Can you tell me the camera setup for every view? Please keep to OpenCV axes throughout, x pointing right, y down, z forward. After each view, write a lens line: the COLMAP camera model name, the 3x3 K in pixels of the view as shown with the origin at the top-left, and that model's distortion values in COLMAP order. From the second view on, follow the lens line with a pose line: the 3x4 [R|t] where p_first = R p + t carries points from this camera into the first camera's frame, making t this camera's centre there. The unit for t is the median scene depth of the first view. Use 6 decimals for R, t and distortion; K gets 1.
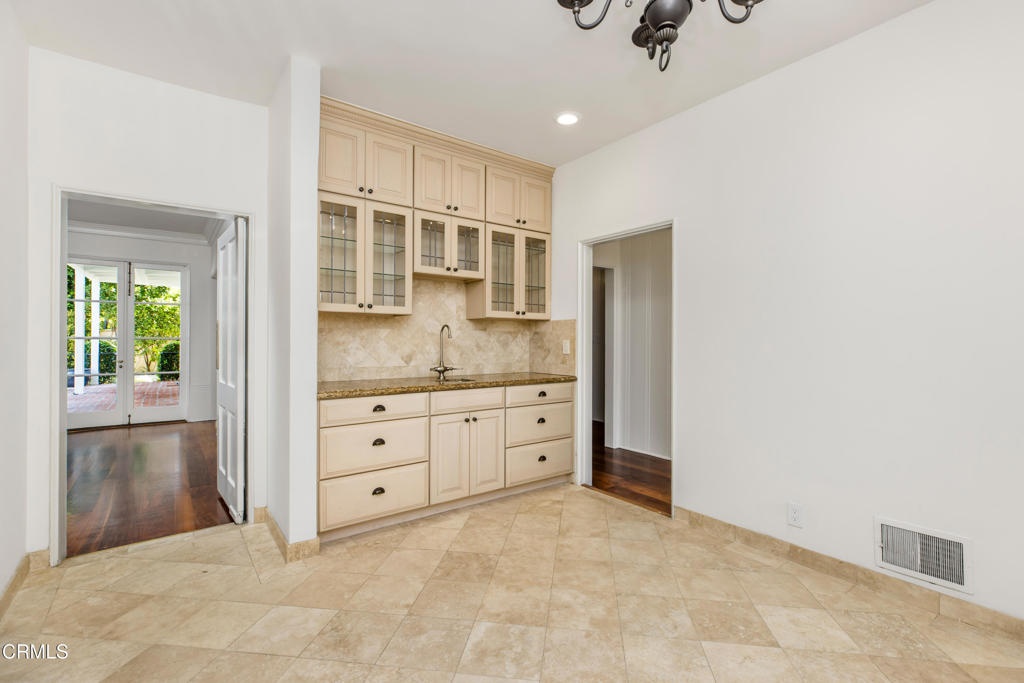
lens RADIAL K [[462.0, 0, 511.4], [0, 462.0, 338.5], [0, 0, 1]] dist [0.004624, 0.000083]
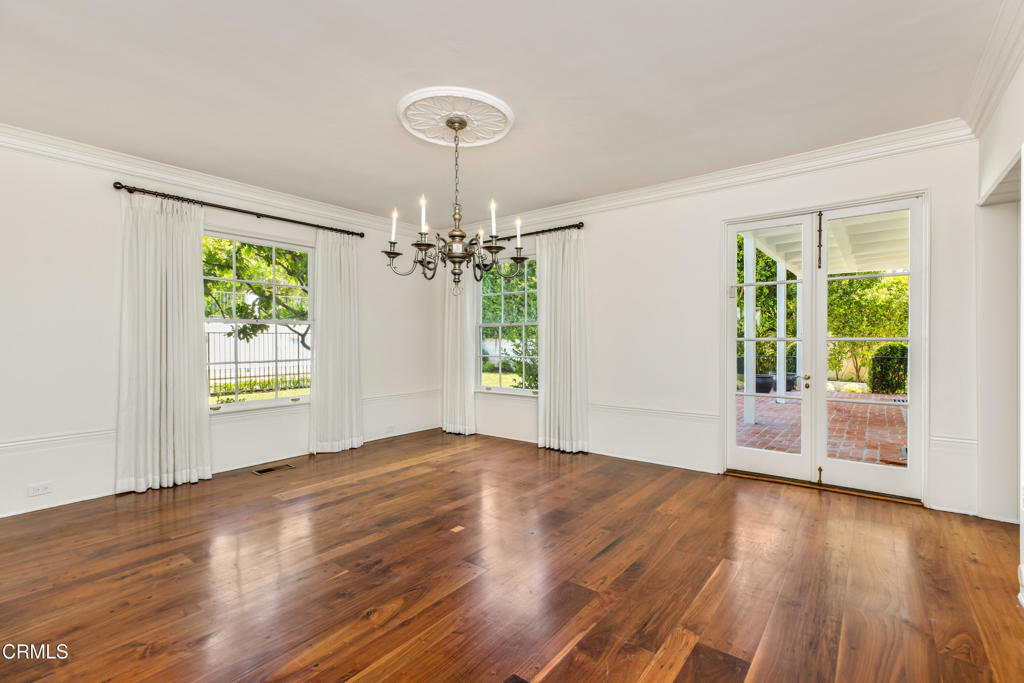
lens RADIAL K [[462.0, 0, 513.9], [0, 462.0, 335.0], [0, 0, 1]] dist [0.004624, 0.000083]
pose [[0.261344, -0.005692, -0.965229, -0.145585], [-0.002205, 0.999976, -0.006494, -0.000296], [0.965243, 0.003826, 0.261325, 0.191959]]
